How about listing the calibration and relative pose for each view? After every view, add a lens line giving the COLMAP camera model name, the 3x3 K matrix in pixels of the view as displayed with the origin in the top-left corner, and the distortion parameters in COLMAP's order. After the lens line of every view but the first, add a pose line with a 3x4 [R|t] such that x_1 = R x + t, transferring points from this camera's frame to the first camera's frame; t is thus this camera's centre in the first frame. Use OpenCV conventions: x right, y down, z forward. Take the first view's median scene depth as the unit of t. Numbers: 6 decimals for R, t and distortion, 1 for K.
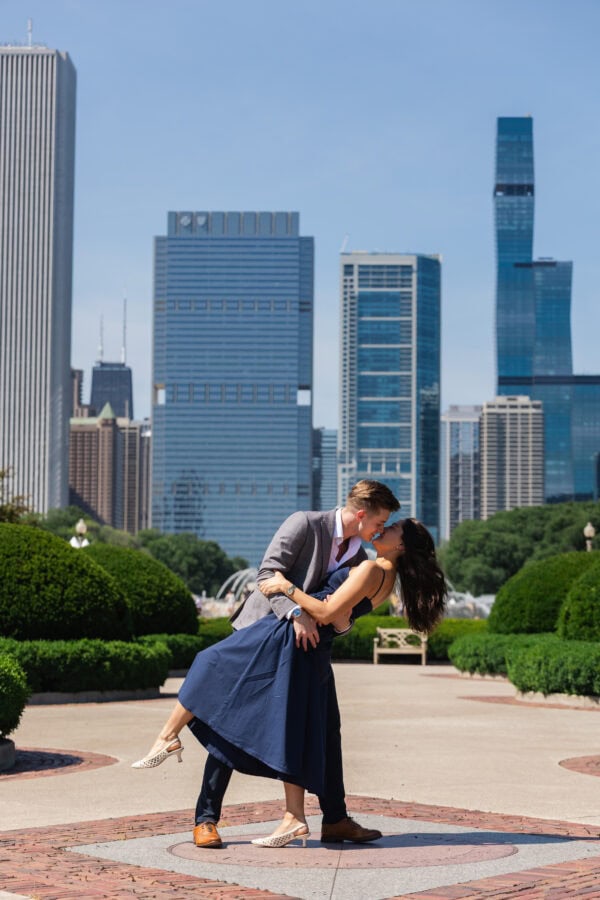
lens RADIAL K [[2129.9, 0, 300.0], [0, 2129.9, 450.0], [0, 0, 1]] dist [-0.027257, 0.014173]
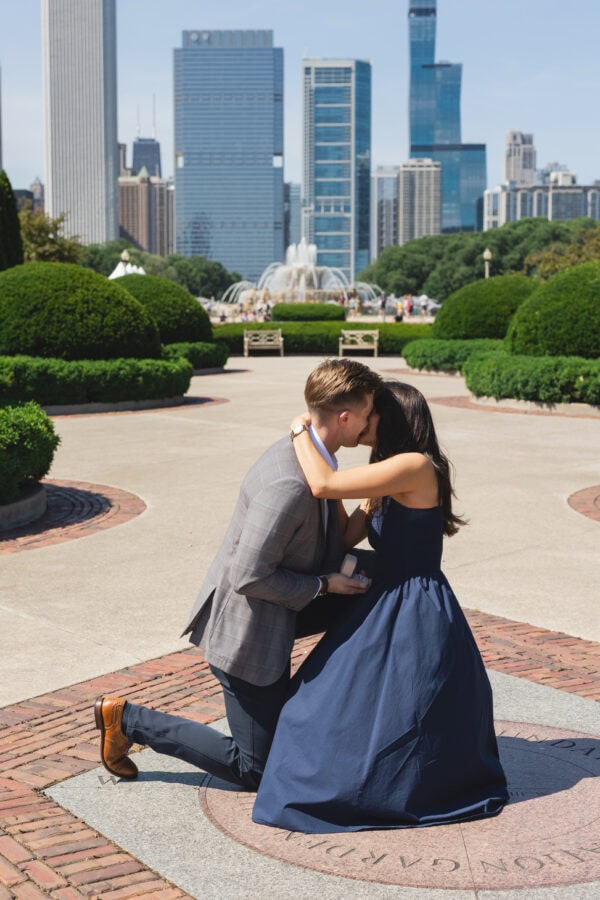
lens RADIAL K [[1410.8, 0, 278.2], [0, 1410.8, 466.8], [0, 0, 1]] dist [-0.004400, 0.028494]
pose [[0.999949, -0.010085, 0.000471, -0.000460], [0.009819, 0.982245, 0.187348, -0.000032], [-0.002352, -0.187334, 0.982294, 0.007282]]
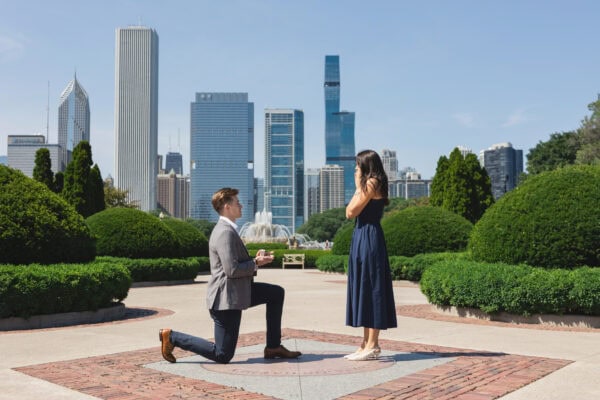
lens RADIAL K [[832.6, 0, 300.0], [0, 832.6, 200.0], [0, 0, 1]] dist [0.012247, -0.061732]
pose [[0.998080, -0.008245, 0.061388, -0.000264], [0.007261, 0.999842, 0.016236, 0.000501], [-0.061512, -0.015759, 0.997982, 0.003851]]
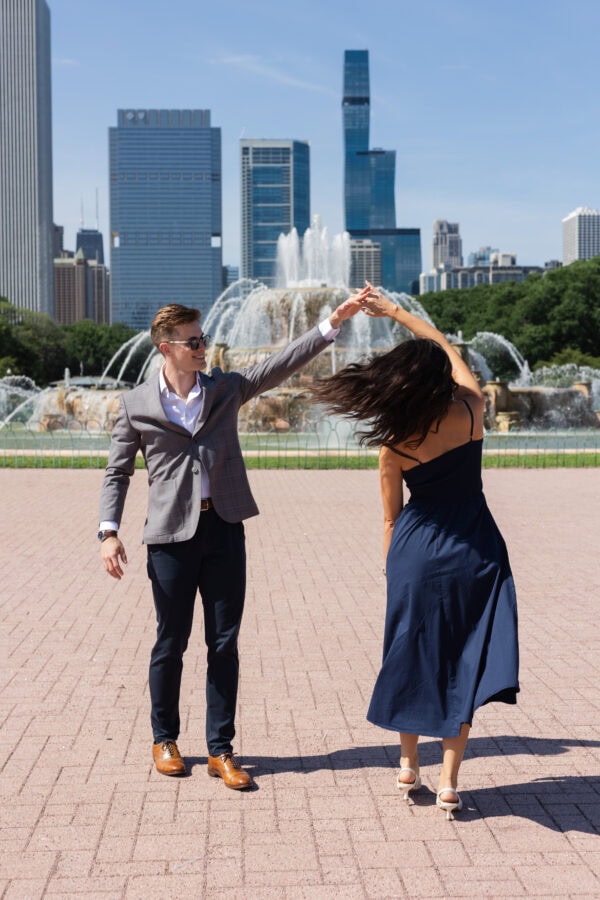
lens RADIAL K [[1176.9, 0, 300.0], [0, 1176.9, 450.0], [0, 0, 1]] dist [0.016292, -0.001923]
pose [[0.997117, -0.017917, 0.073740, -0.002842], [0.008291, 0.991631, 0.128840, 0.013224], [-0.075431, -0.127857, 0.988920, 0.189435]]
